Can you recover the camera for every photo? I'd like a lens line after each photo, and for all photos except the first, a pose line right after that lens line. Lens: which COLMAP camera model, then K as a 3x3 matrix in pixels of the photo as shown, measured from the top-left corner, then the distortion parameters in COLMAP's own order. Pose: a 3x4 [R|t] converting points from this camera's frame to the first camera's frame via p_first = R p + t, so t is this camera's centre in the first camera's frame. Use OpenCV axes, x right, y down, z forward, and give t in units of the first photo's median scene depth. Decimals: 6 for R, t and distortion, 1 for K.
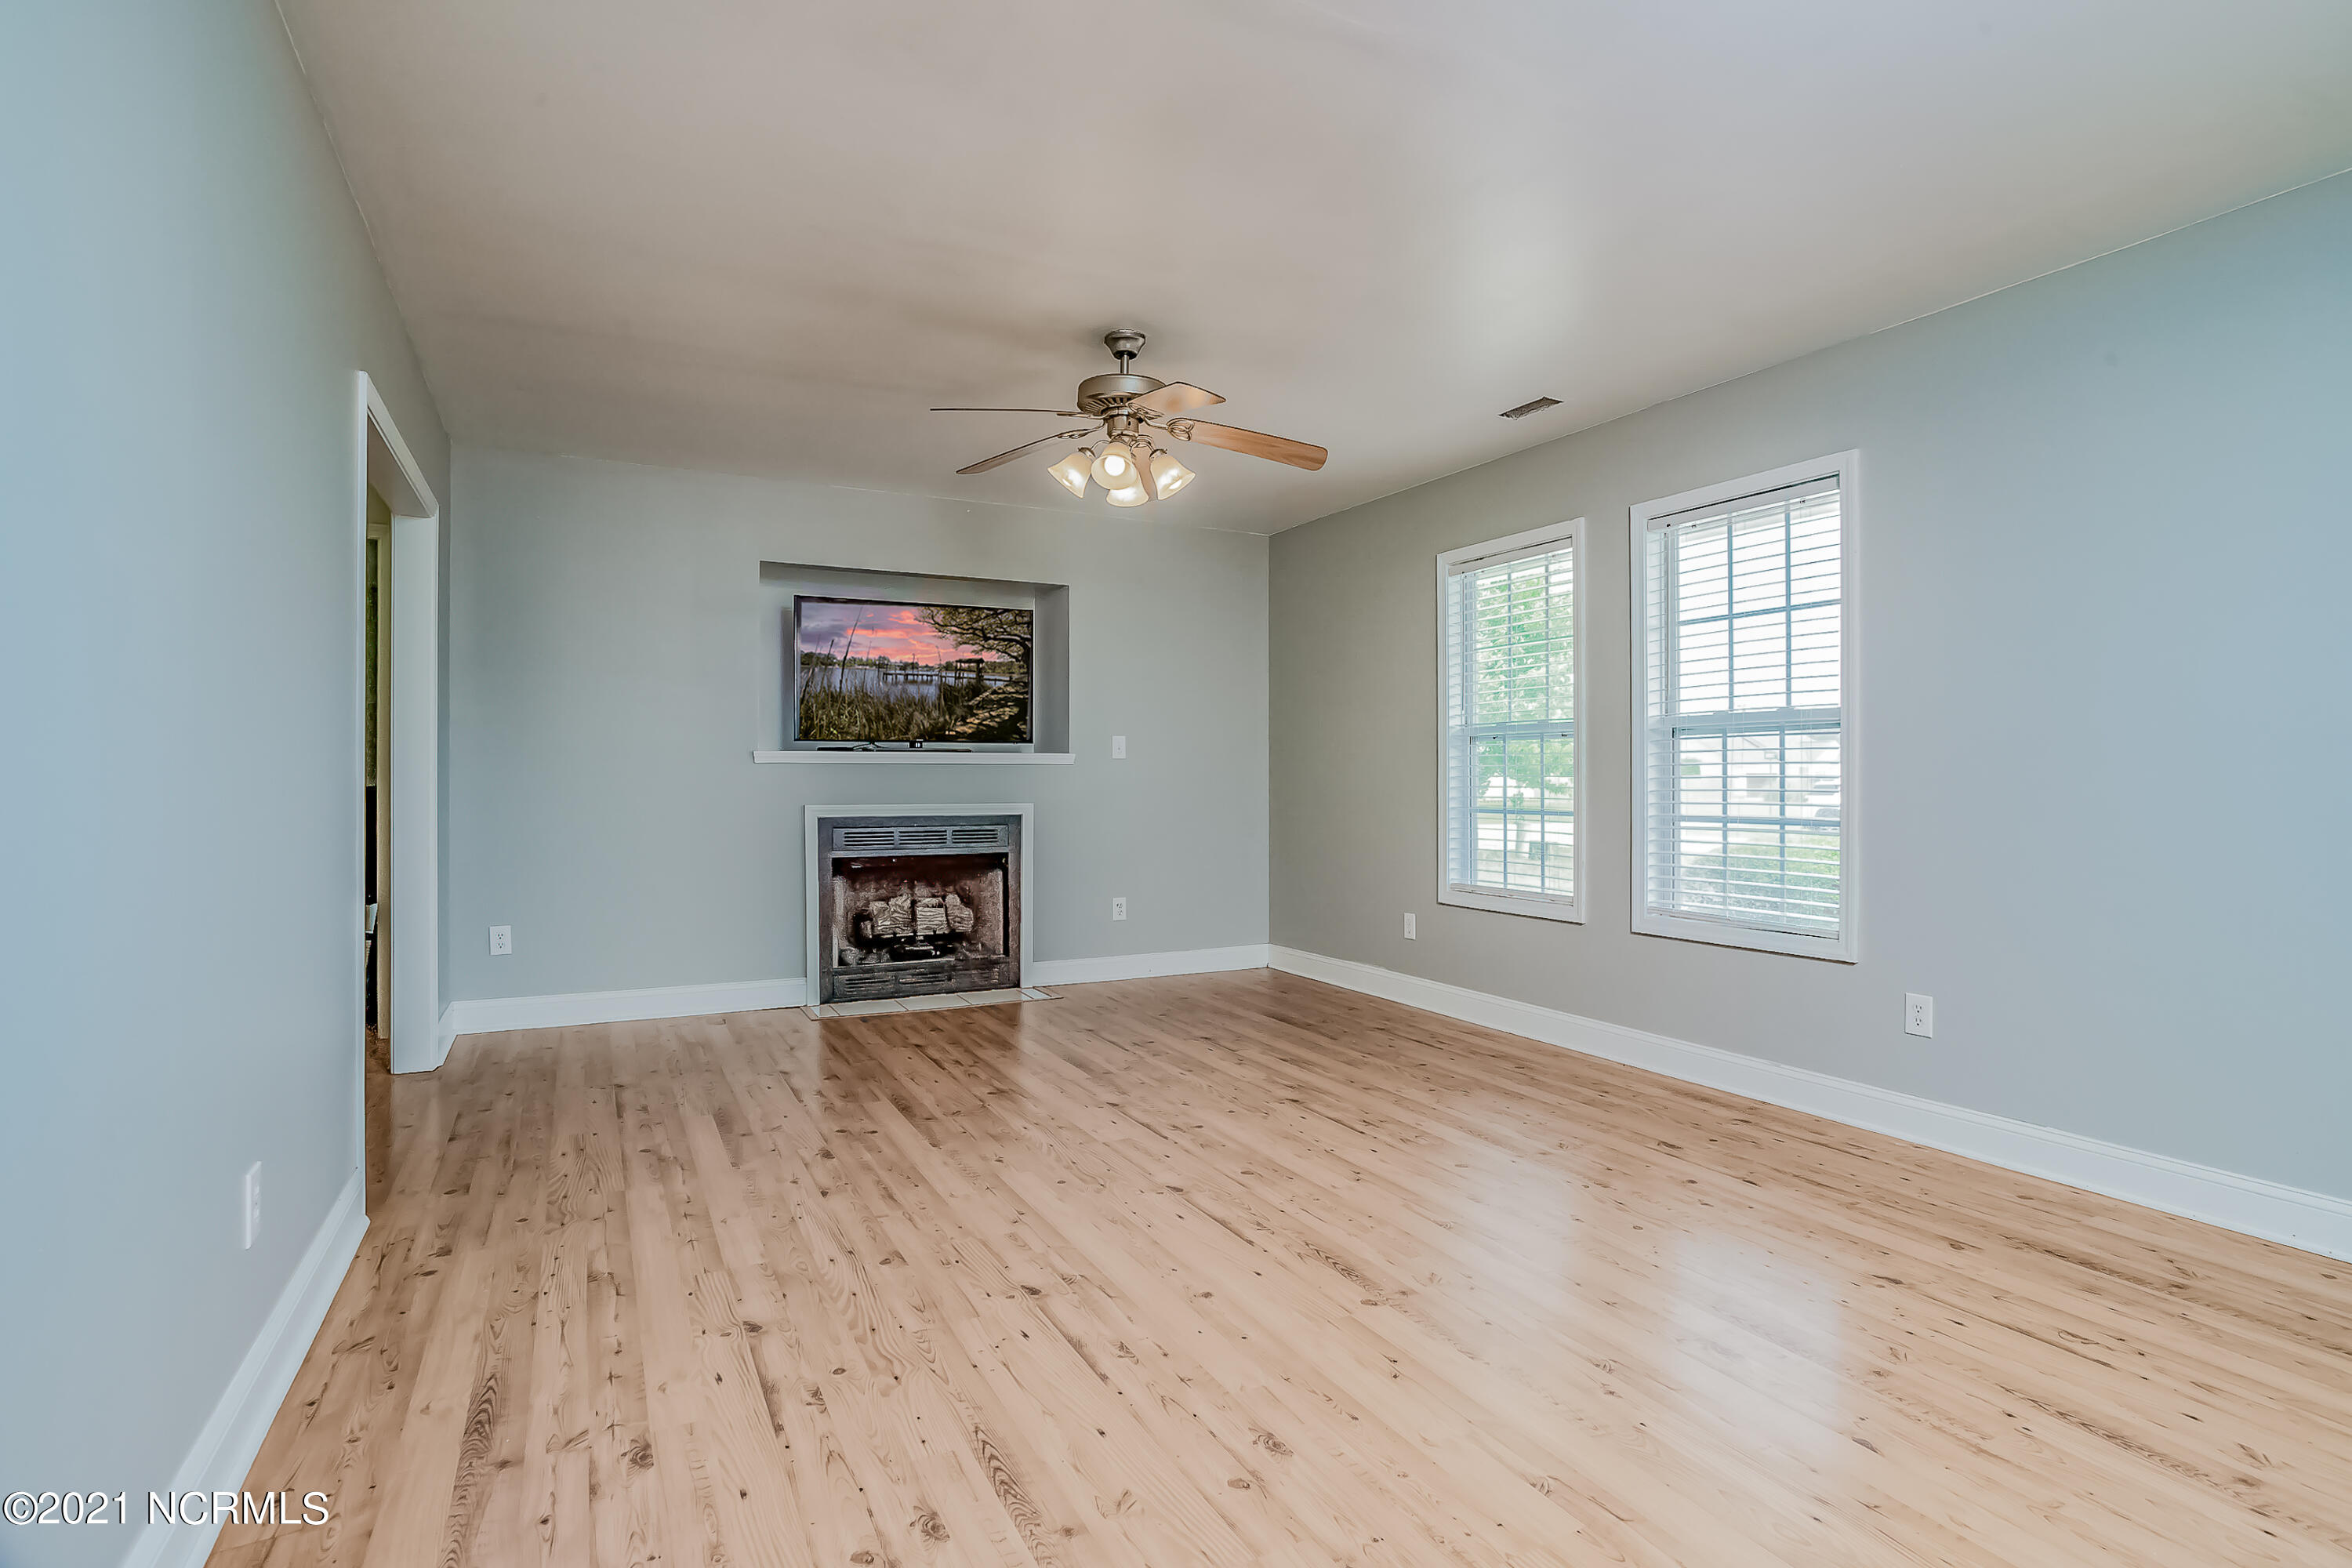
lens RADIAL K [[1175.4, 0, 1186.6], [0, 1175.4, 764.6], [0, 0, 1]] dist [-0.056591, 0.032026]
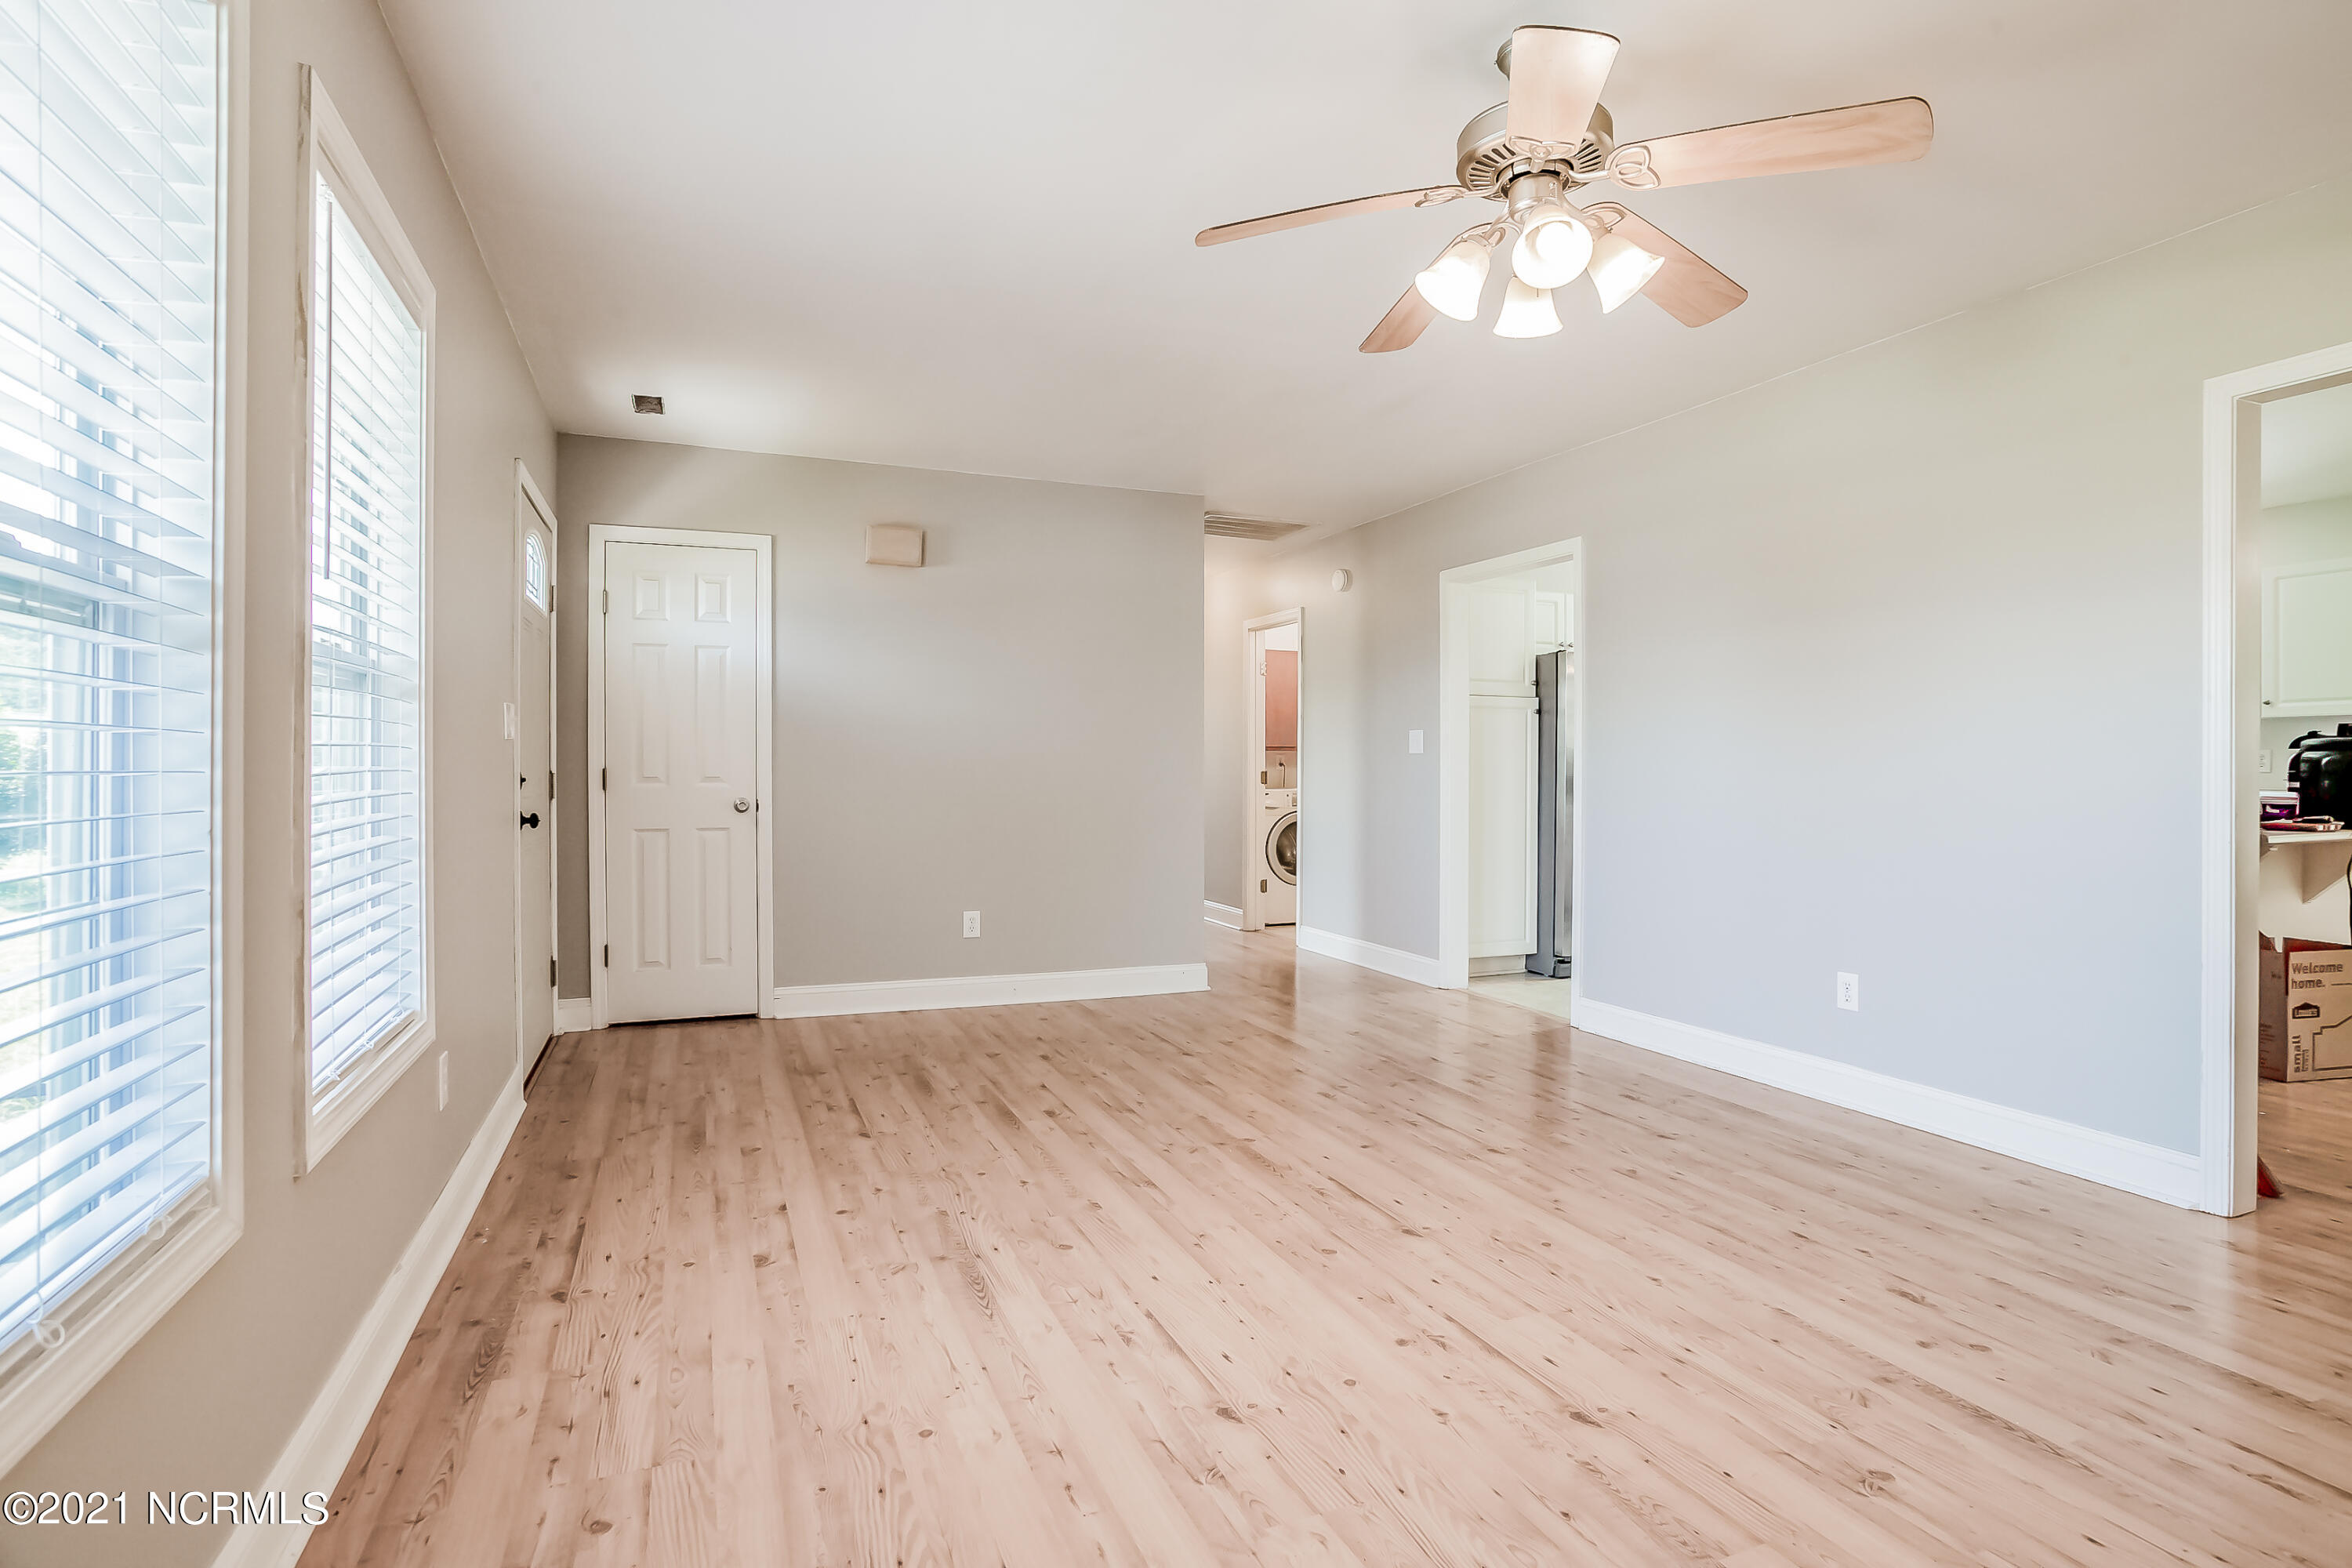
lens RADIAL K [[1175.4, 0, 1186.6], [0, 1175.4, 764.6], [0, 0, 1]] dist [-0.056591, 0.032026]
pose [[-0.995719, -0.004064, 0.092337, 0.069828], [-0.005092, 0.999928, -0.010903, 0.012280], [-0.092286, -0.011326, -0.995668, 1.649950]]
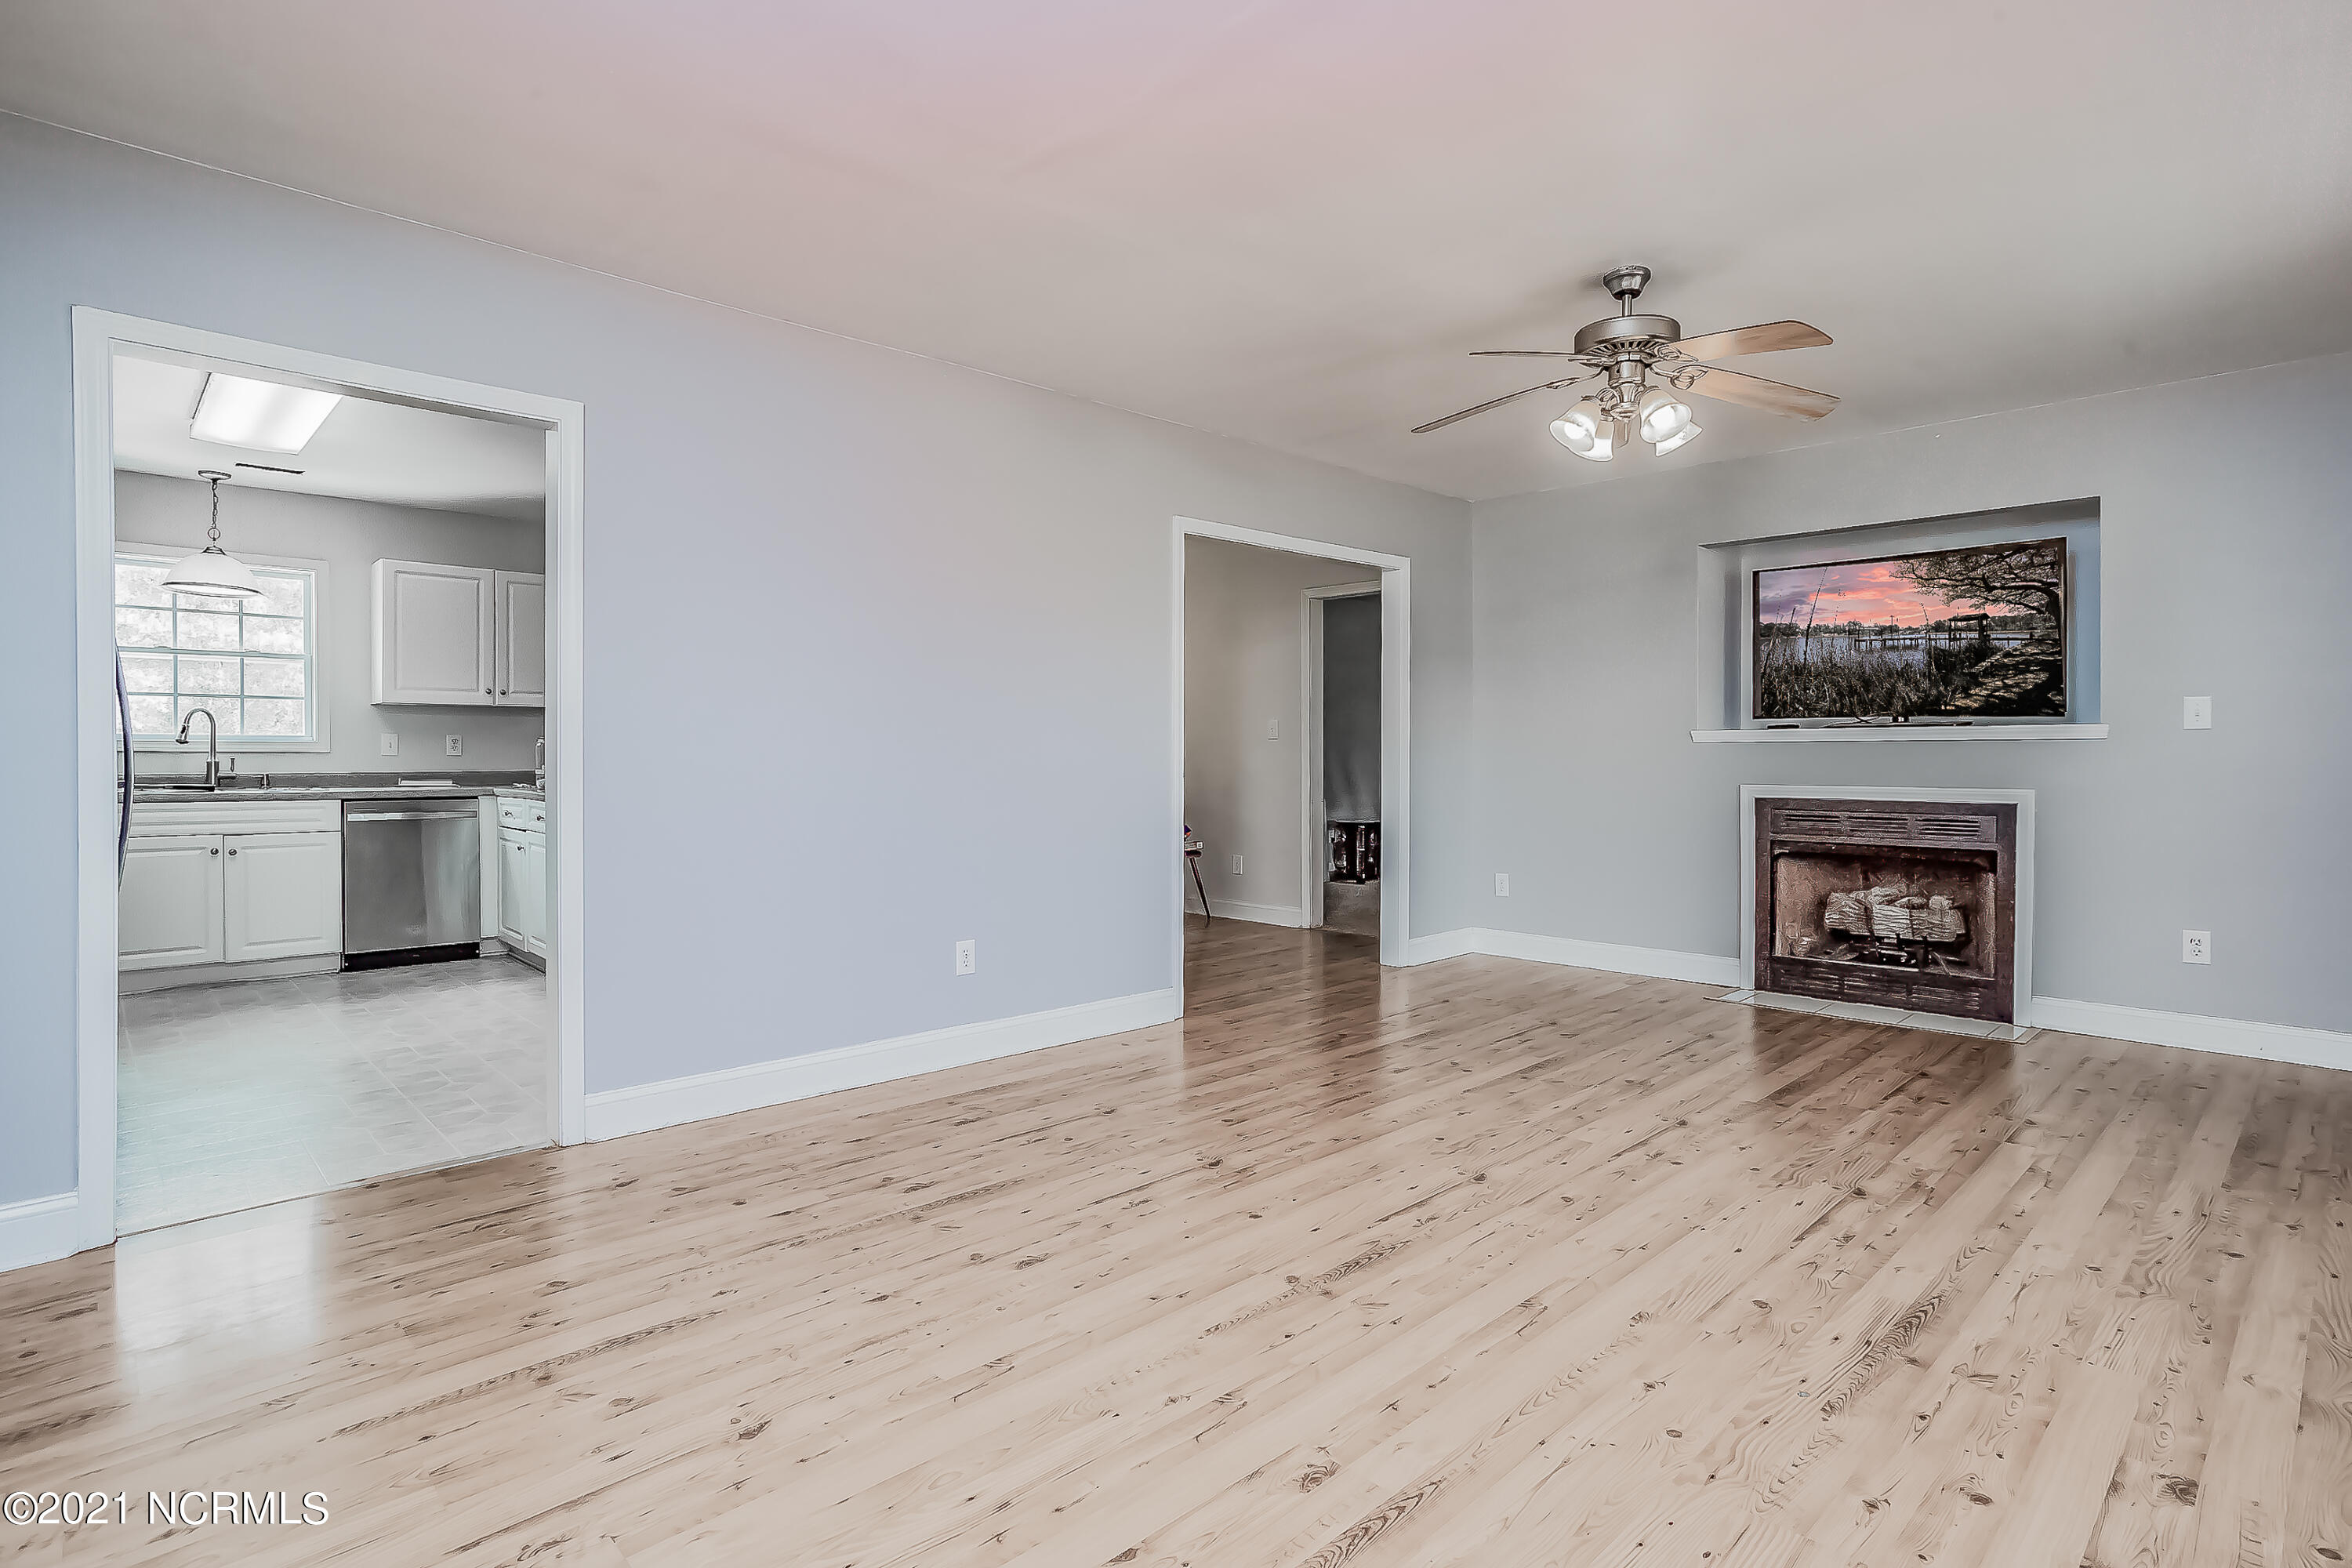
lens RADIAL K [[1175.4, 0, 1186.6], [0, 1175.4, 764.6], [0, 0, 1]] dist [-0.056591, 0.032026]
pose [[0.270325, 0.004734, -0.962758, 0.740086], [0.011217, 0.999905, 0.008066, 0.007369], [0.962704, -0.012980, 0.270246, 0.437162]]
